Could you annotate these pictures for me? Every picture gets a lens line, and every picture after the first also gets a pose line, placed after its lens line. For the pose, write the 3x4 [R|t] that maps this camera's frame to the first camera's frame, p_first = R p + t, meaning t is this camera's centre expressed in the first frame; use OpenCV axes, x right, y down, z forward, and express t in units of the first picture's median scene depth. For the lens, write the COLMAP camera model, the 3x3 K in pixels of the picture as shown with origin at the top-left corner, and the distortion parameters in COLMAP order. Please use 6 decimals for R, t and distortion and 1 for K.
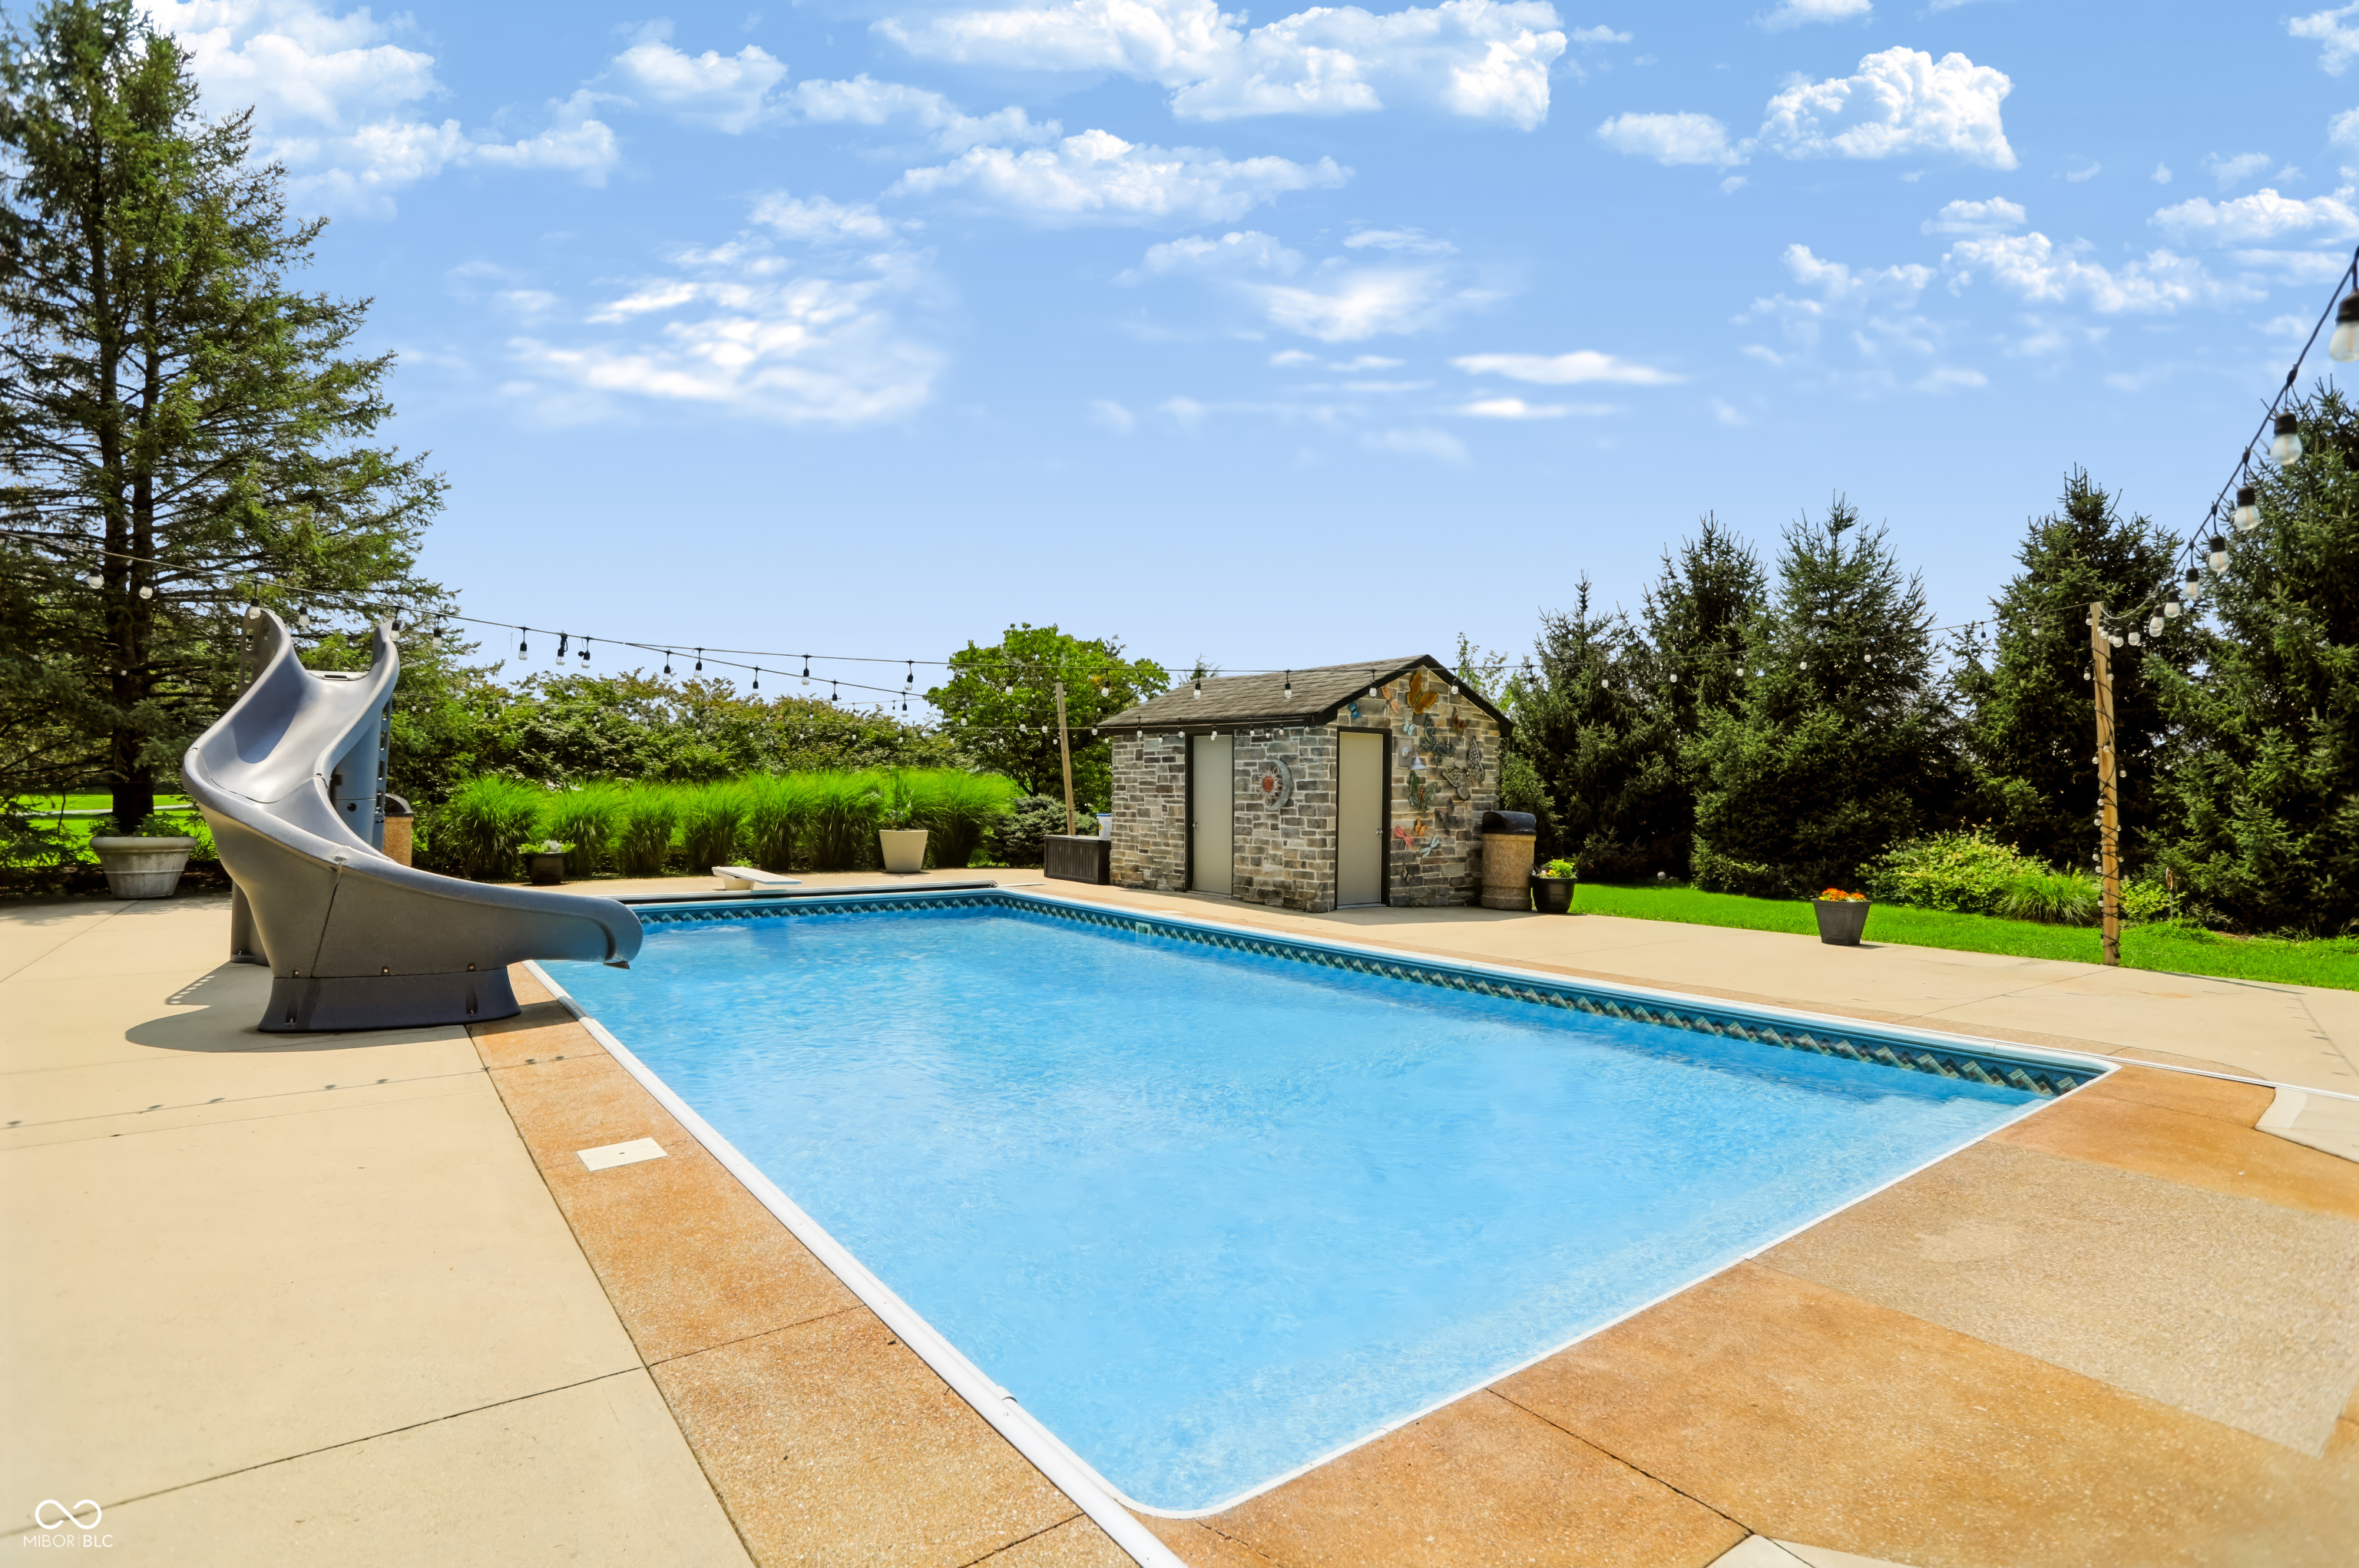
lens RADIAL K [[1140.6, 0, 1181.4], [0, 1140.6, 791.7], [0, 0, 1]] dist [-0.000031, -0.000107]
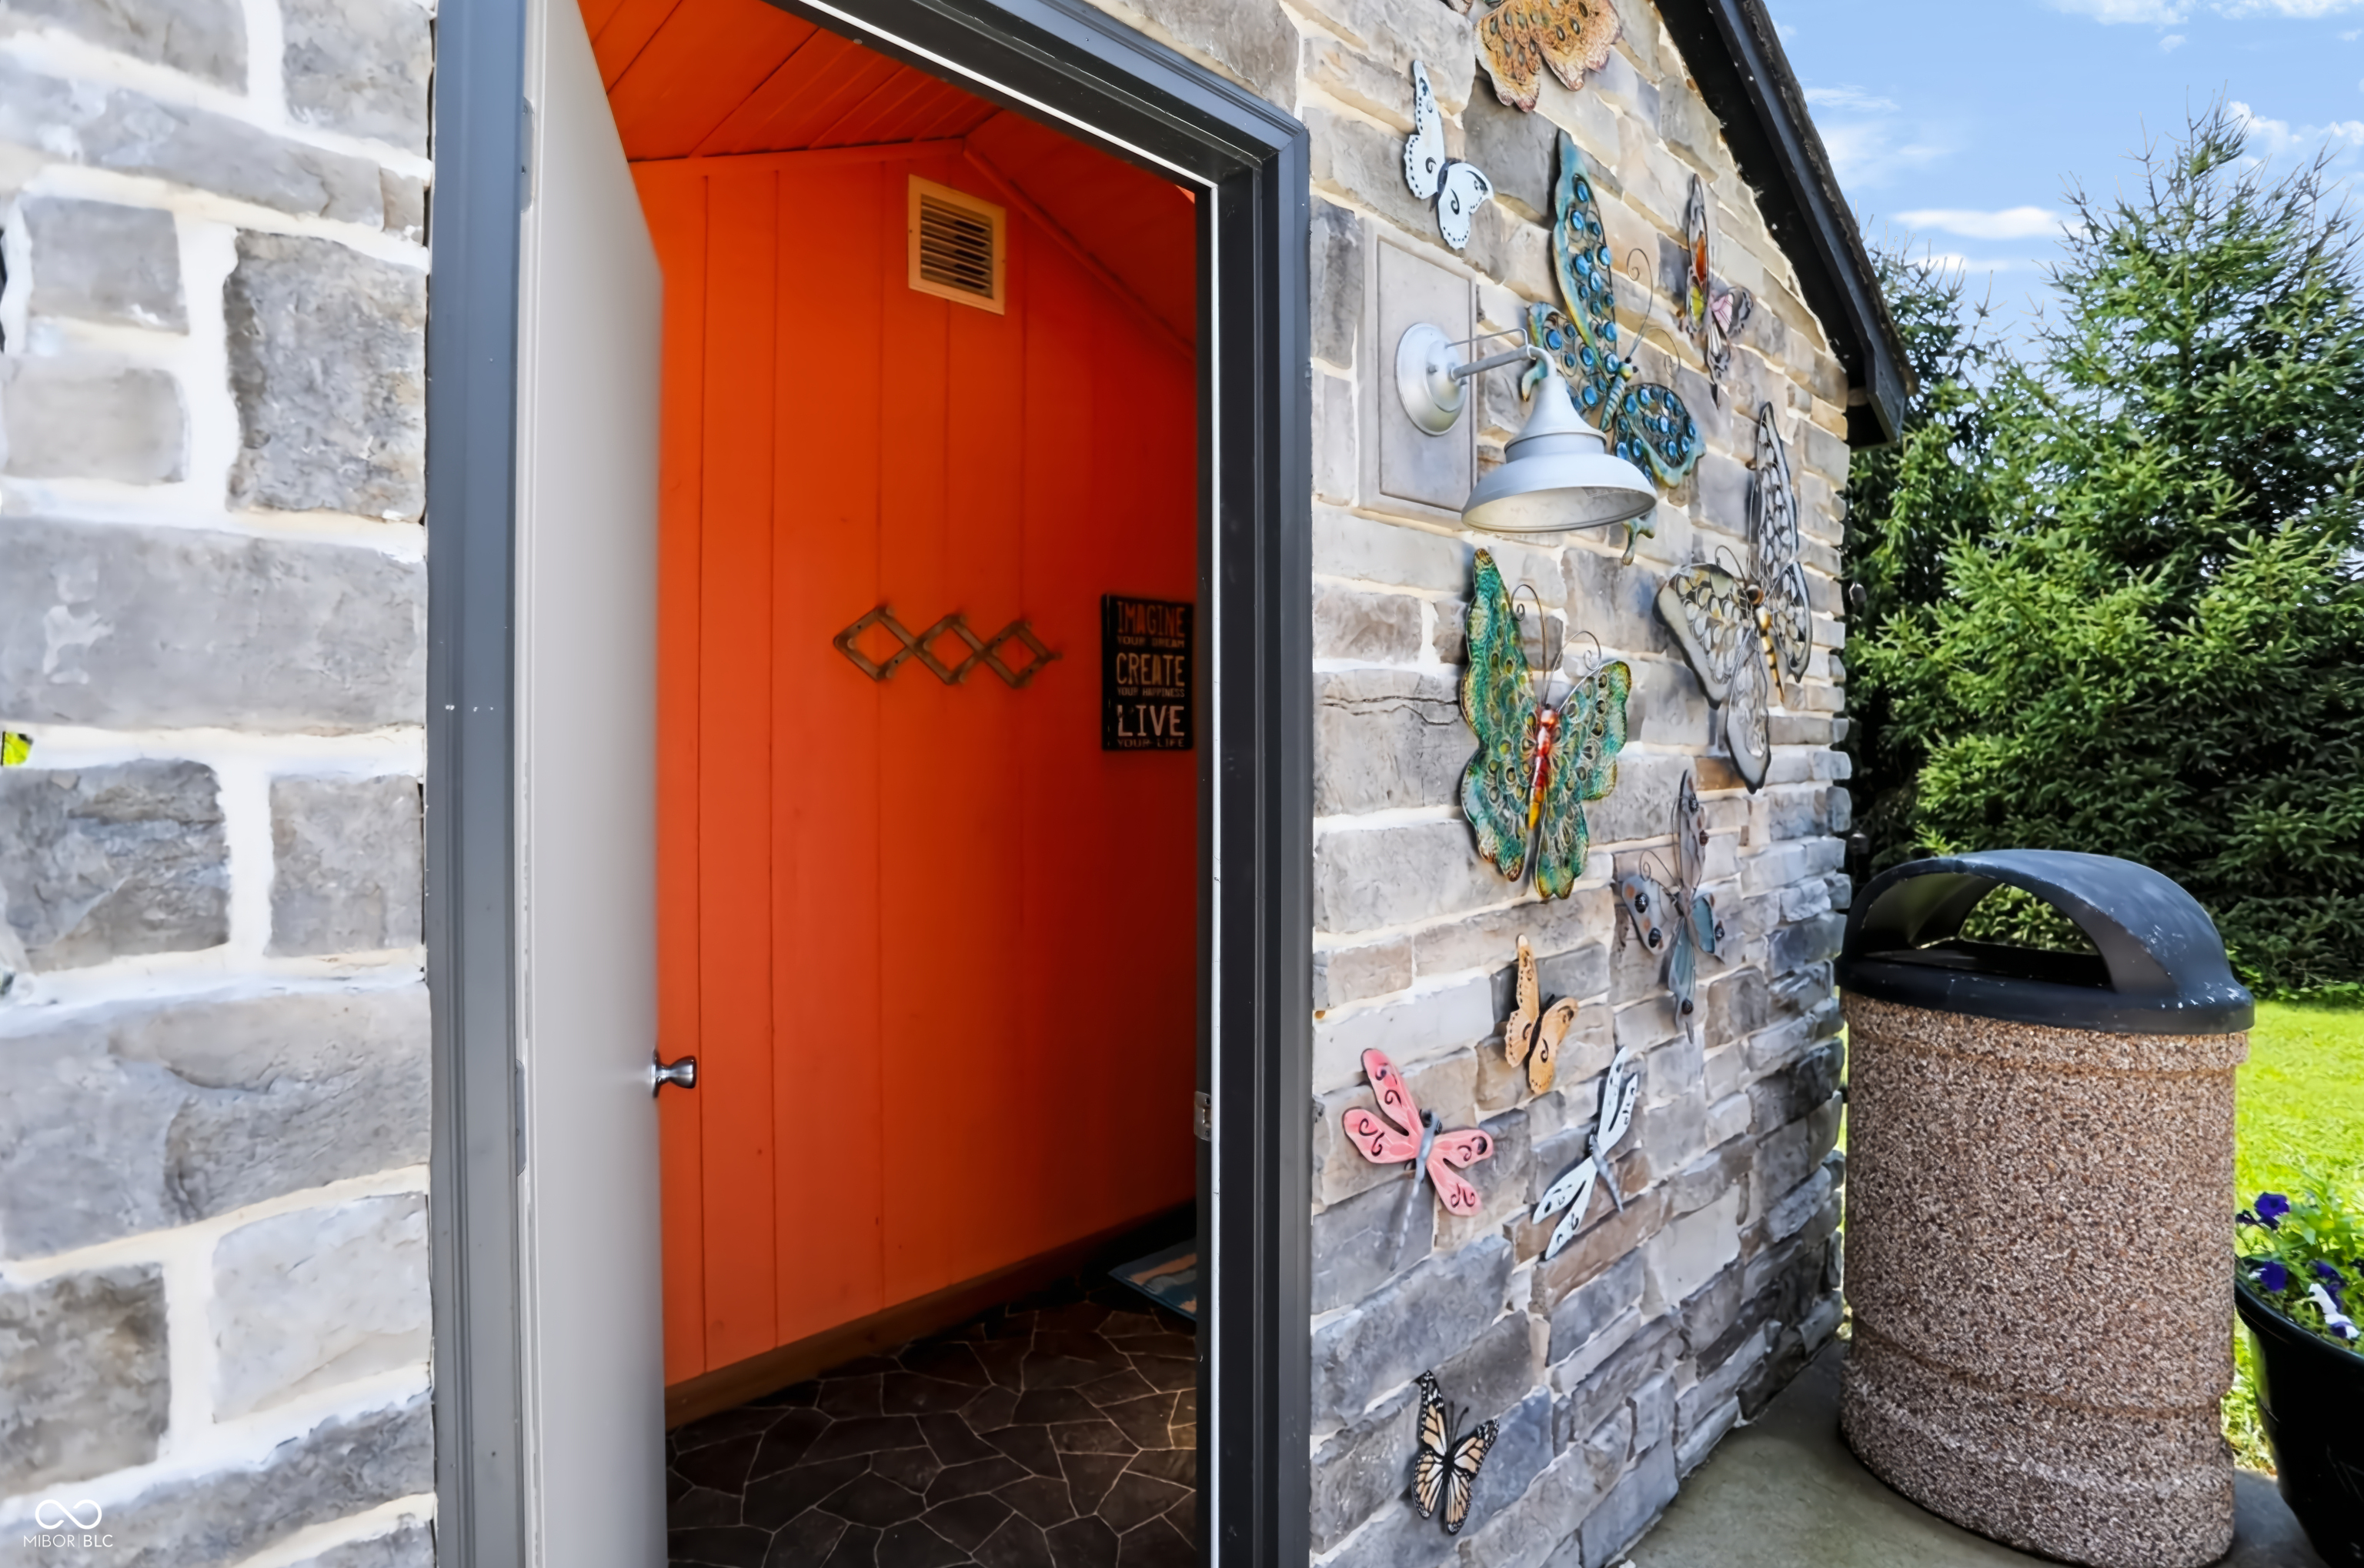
lens RADIAL K [[1142.9, 0, 1180.0], [0, 1142.9, 773.2], [0, 0, 1]] dist [-0.000031, -0.000107]
pose [[0.993951, -0.020328, 0.107925, 0.236599], [0.018369, 0.999649, 0.019113, 0.001826], [-0.108276, -0.017015, 0.993975, 1.316201]]
